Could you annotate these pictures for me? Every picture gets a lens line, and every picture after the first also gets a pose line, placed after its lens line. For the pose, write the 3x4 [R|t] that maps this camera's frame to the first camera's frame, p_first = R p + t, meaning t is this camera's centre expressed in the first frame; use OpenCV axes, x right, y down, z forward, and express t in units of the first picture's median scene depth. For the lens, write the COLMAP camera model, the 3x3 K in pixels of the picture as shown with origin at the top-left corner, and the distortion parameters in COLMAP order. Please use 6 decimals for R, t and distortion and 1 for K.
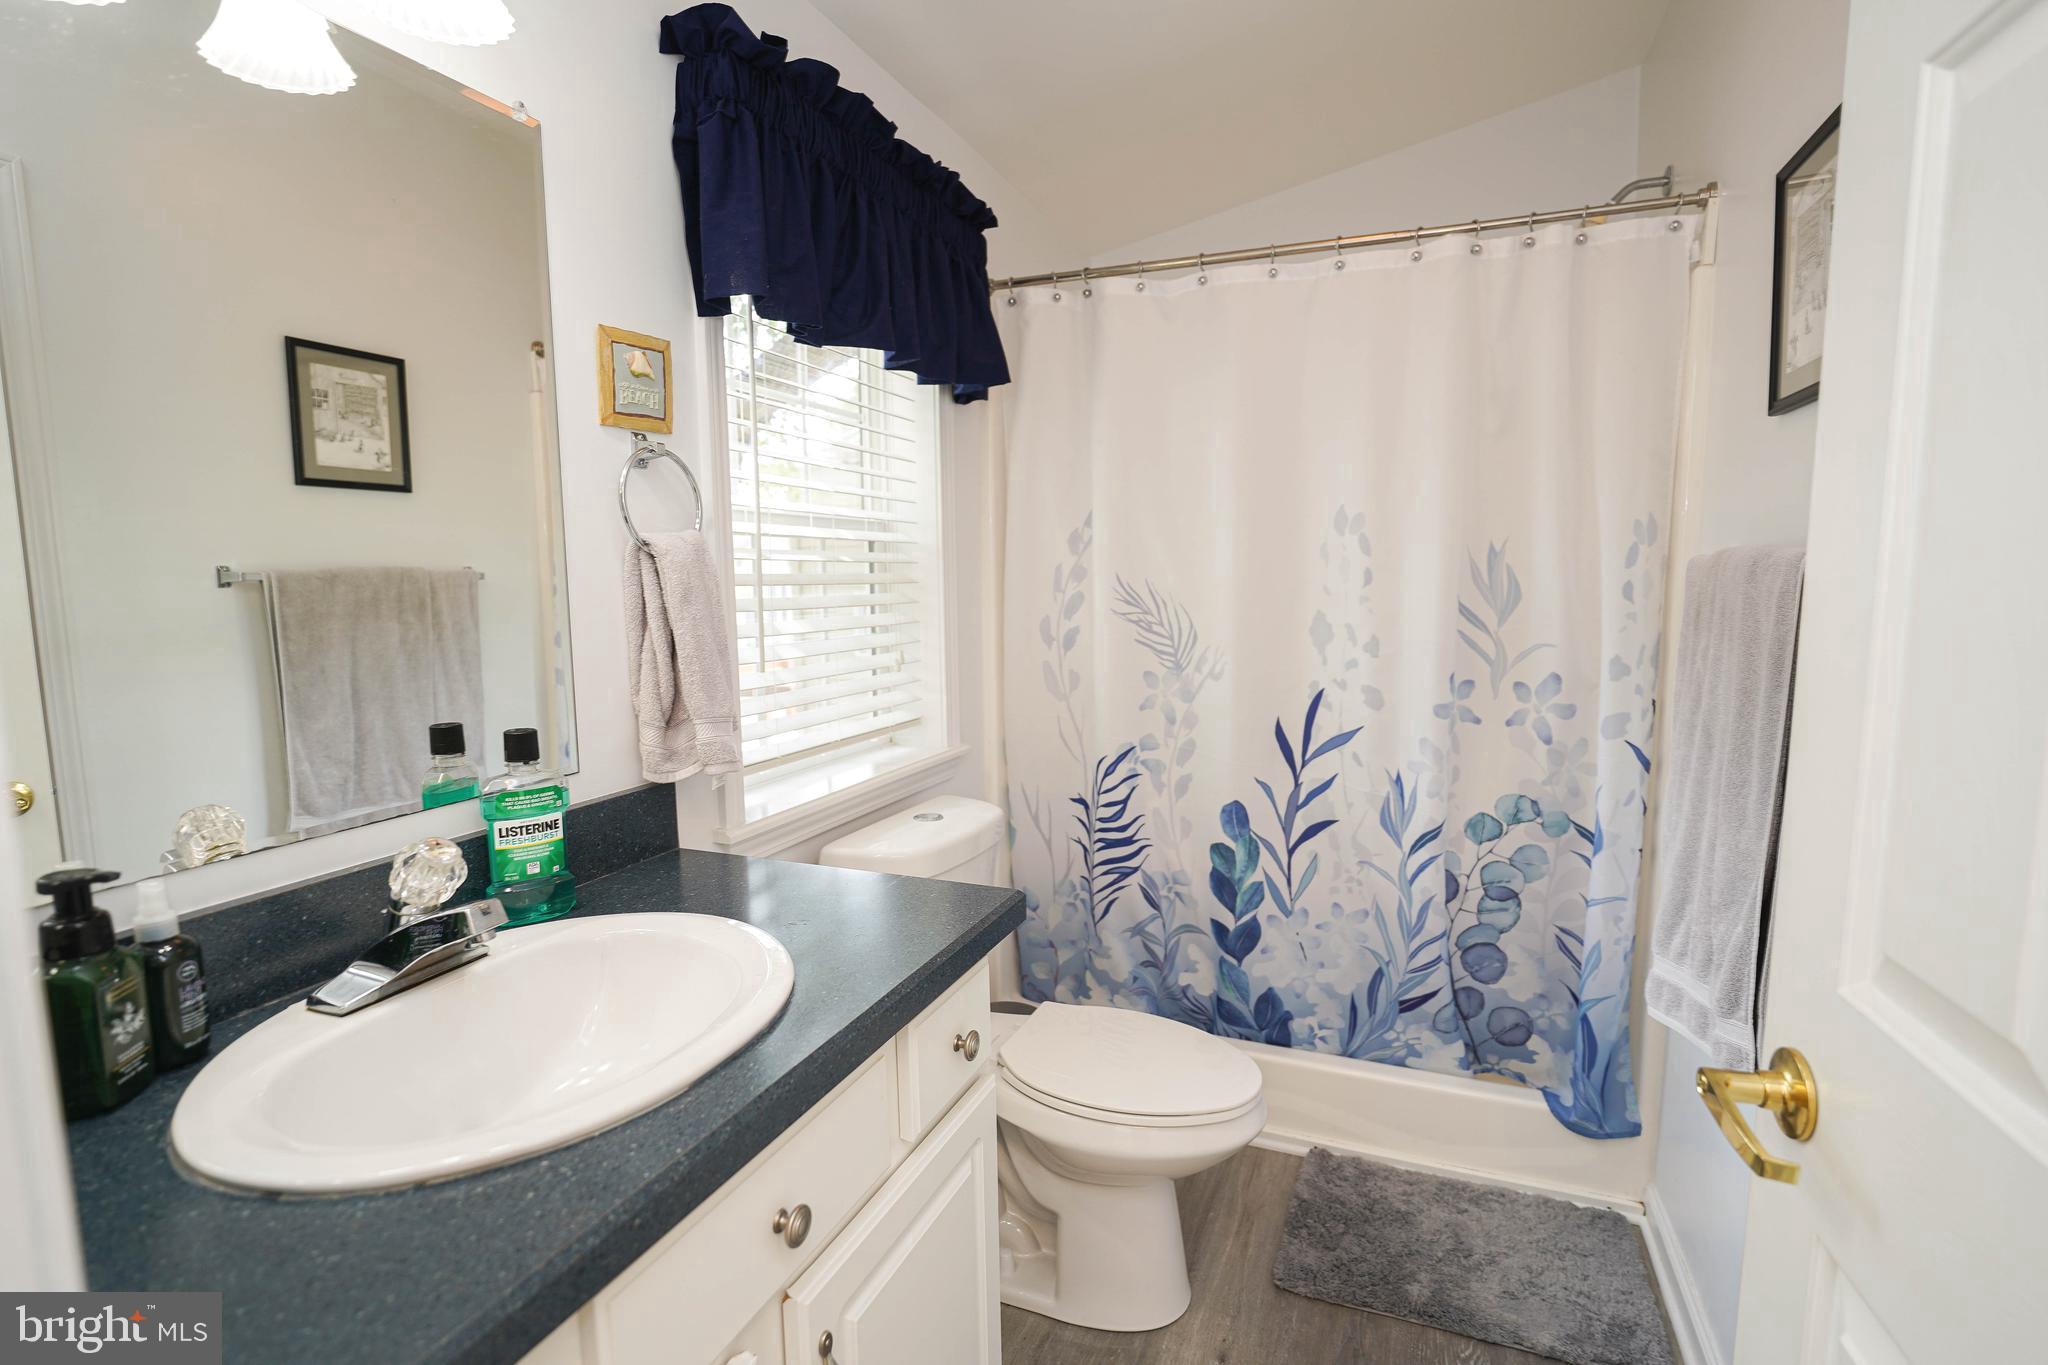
lens RADIAL K [[972.4, 0, 1021.6], [0, 972.4, 682.0], [0, 0, 1]] dist [-0.012956, 0.000544]
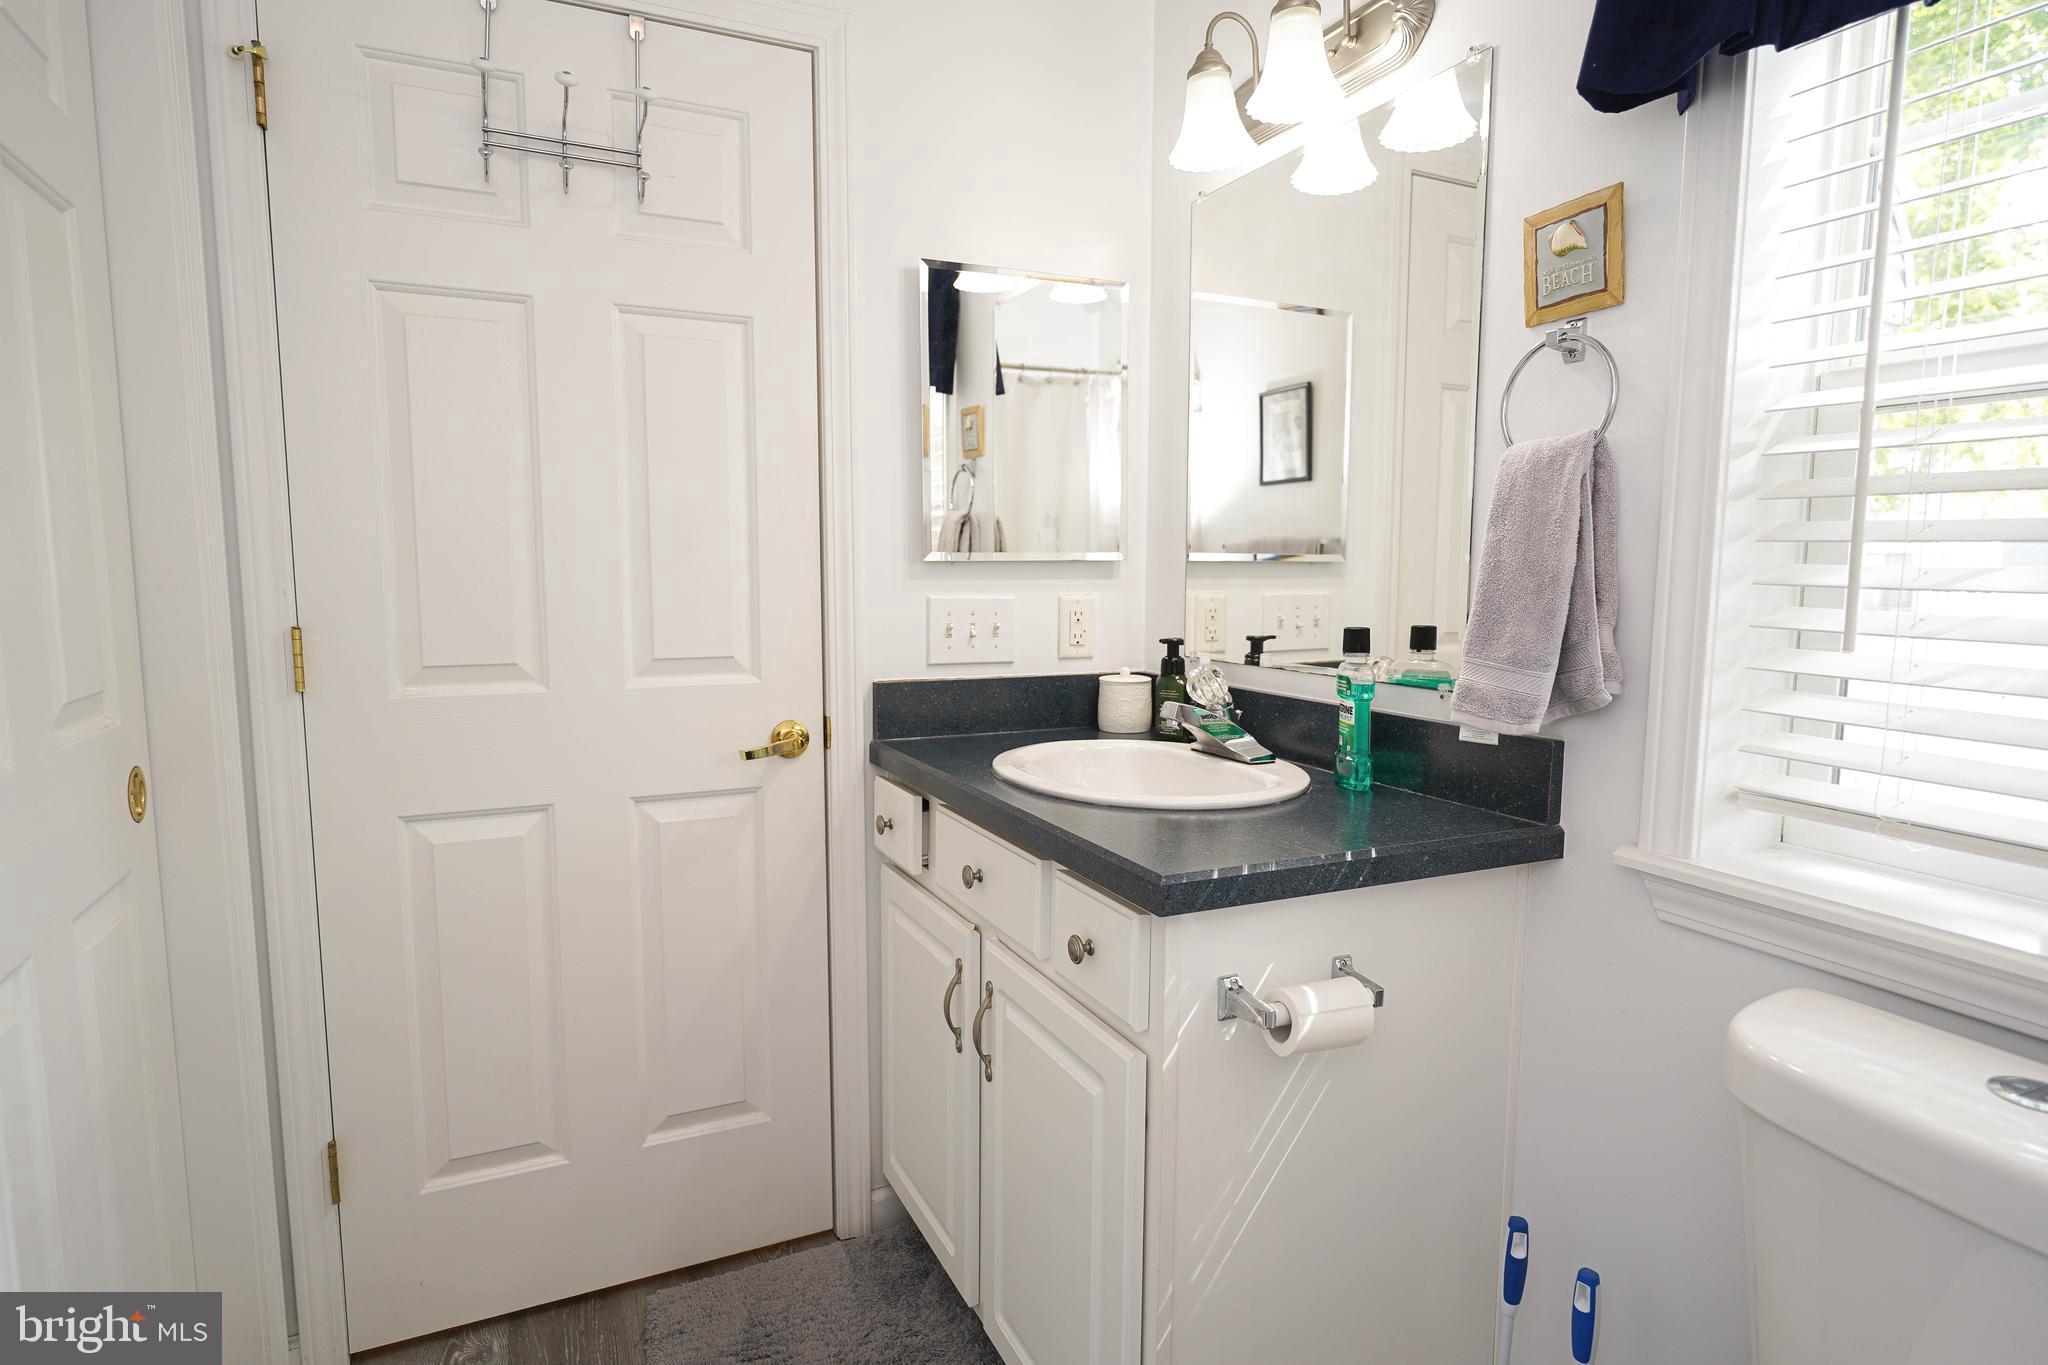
lens RADIAL K [[1115.9, 0, 1024.0], [0, 1115.9, 682.5], [0, 0, 1]] dist [-0.000302, -0.000192]
pose [[-0.654980, 0.087176, -0.750601, 0.685331], [-0.085317, 0.978440, 0.188086, -0.095090], [0.750815, 0.187232, -0.633421, 1.356456]]
